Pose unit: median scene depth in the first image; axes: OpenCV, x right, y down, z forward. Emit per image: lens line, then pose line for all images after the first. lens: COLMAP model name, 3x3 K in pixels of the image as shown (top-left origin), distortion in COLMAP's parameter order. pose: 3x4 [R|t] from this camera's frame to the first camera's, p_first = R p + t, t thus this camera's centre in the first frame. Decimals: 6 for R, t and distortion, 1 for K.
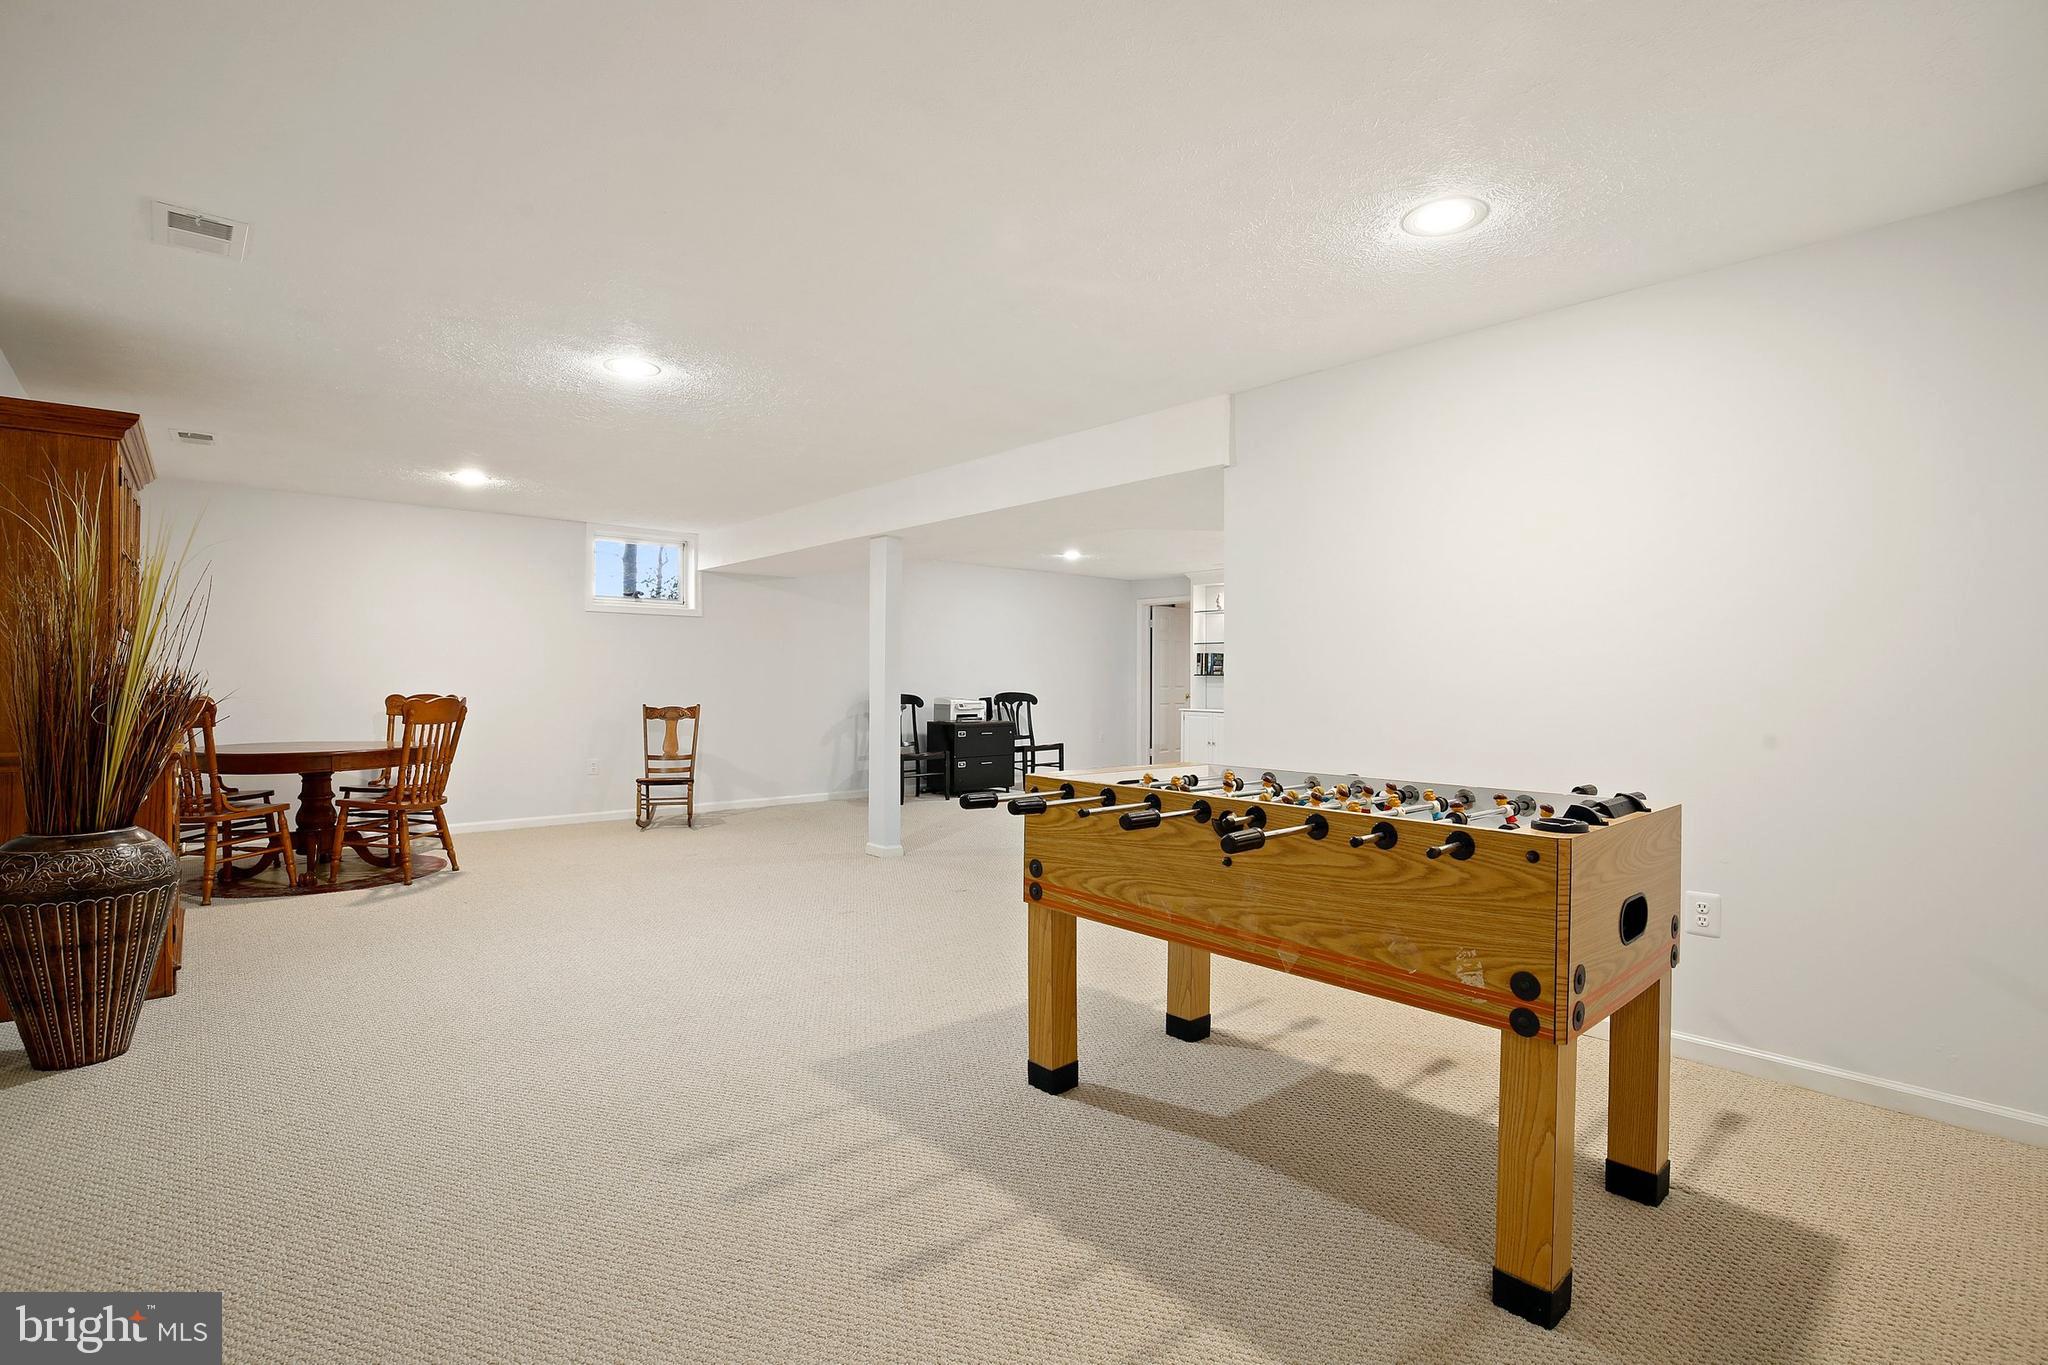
lens RADIAL K [[949.9, 0, 1024.0], [0, 949.9, 682.5], [0, 0, 1]] dist [-0.004040, -0.000414]
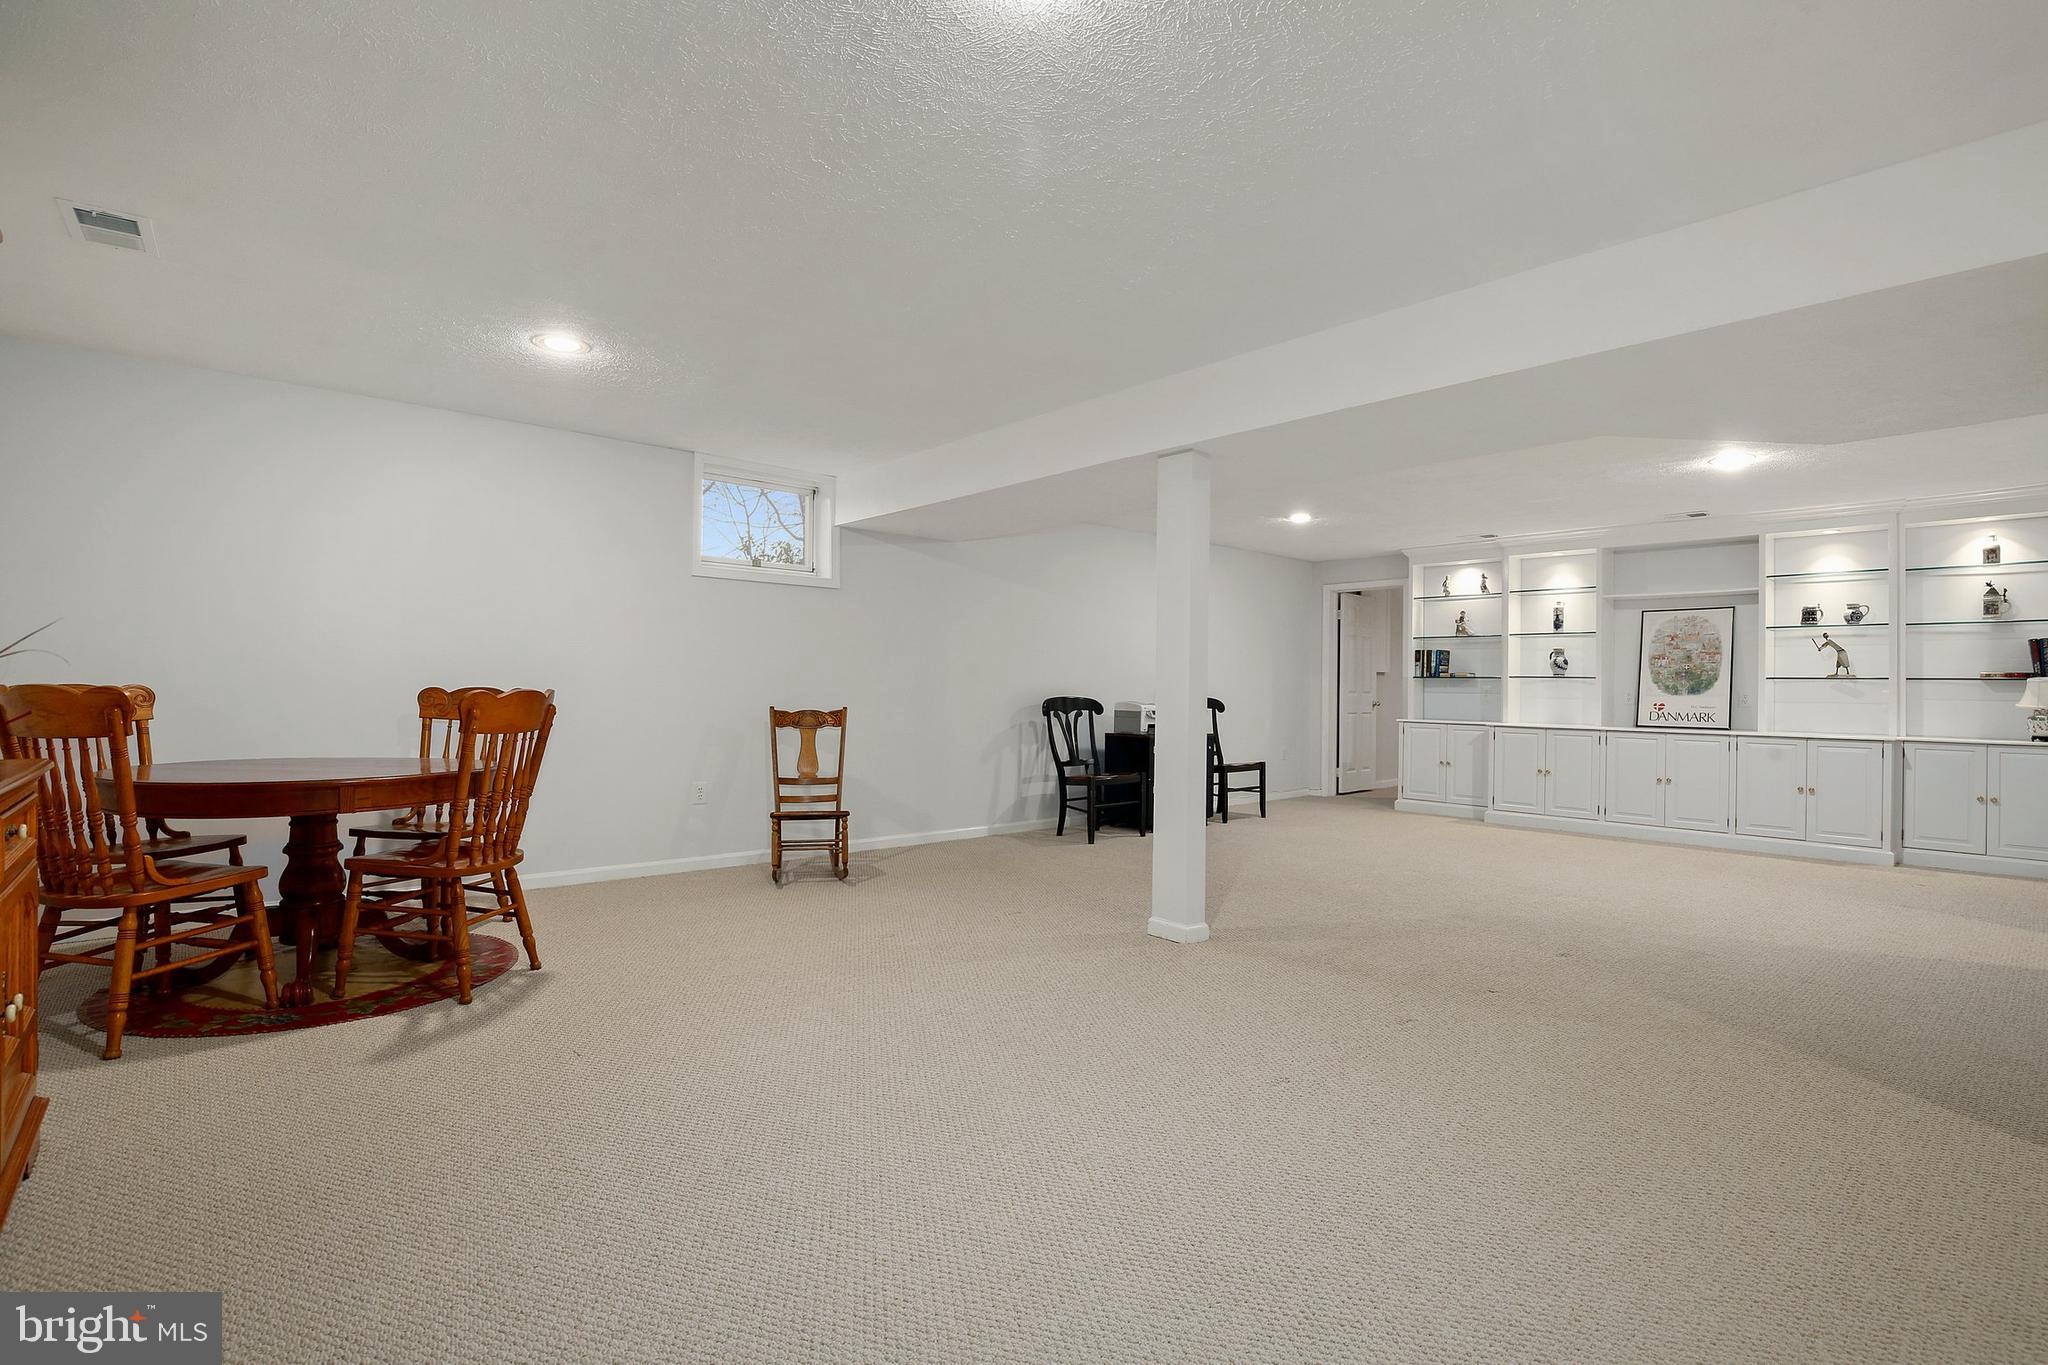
lens RADIAL K [[963.9, 0, 1033.7], [0, 963.9, 688.5], [0, 0, 1]] dist [-0.006014, 0.000113]
pose [[0.999969, 0.007746, 0.001298, -0.202892], [-0.007740, 0.999961, -0.004292, 0.010892], [-0.001331, 0.004282, 0.999990, 0.271553]]
